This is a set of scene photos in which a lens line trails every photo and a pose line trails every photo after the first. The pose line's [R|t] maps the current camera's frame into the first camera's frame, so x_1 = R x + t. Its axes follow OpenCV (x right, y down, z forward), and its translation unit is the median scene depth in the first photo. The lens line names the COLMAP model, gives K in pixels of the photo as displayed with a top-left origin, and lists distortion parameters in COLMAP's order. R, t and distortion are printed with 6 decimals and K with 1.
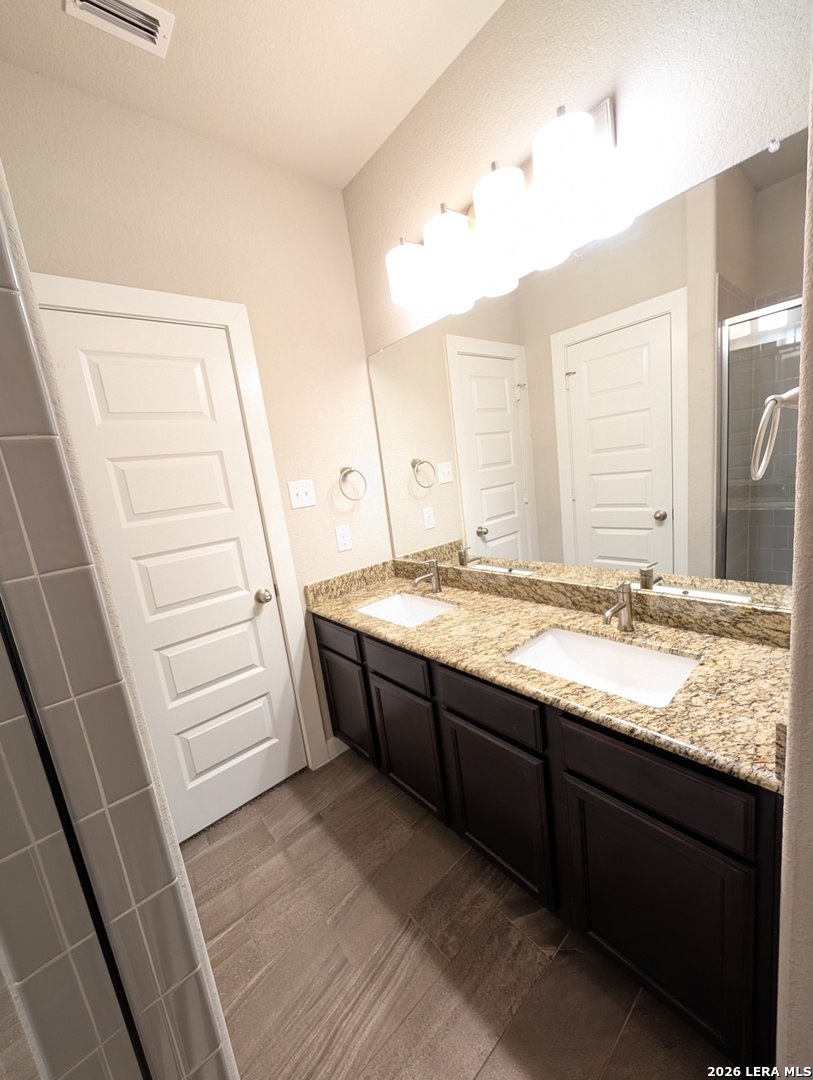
lens RADIAL K [[410.6, 0, 404.9], [0, 410.6, 538.1], [0, 0, 1]] dist [0.000398, 0.000322]
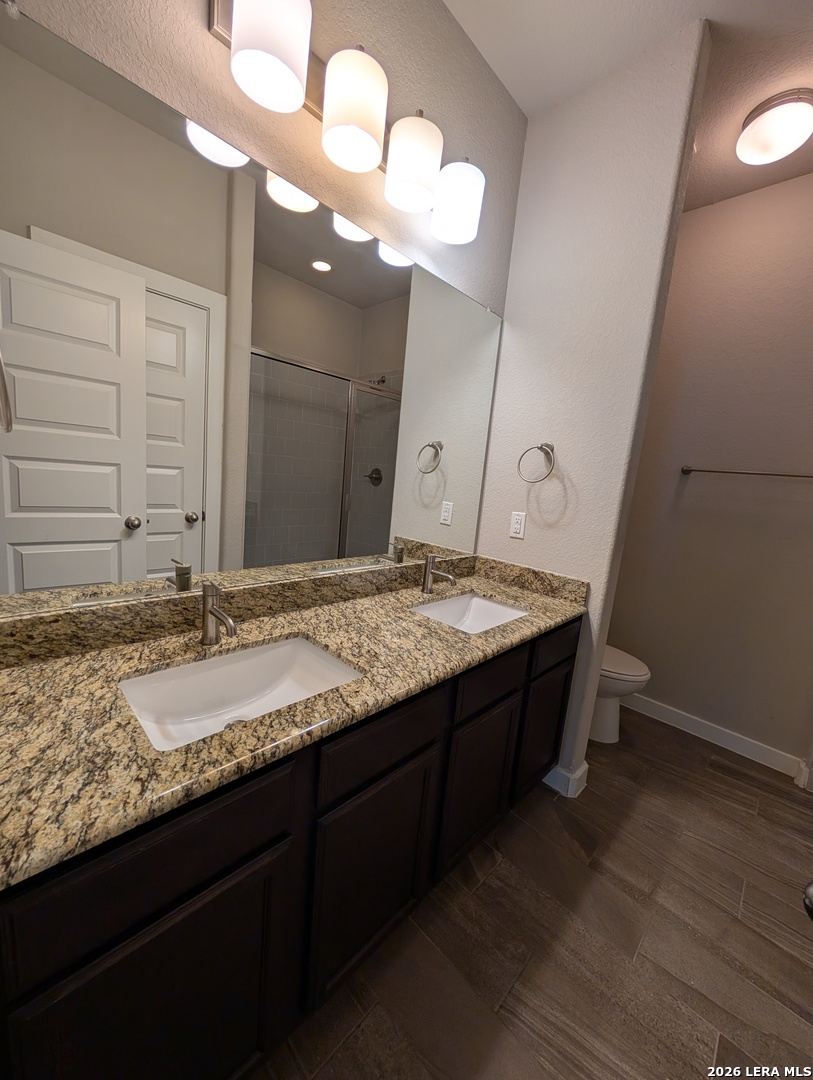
lens RADIAL K [[410.6, 0, 403.3], [0, 410.6, 545.2], [0, 0, 1]] dist [0.000398, 0.000322]
pose [[-0.107469, -0.046960, 0.993099, -0.612910], [0.091234, 0.994203, 0.056885, -0.001172], [-0.990014, 0.096717, -0.102562, 1.036982]]
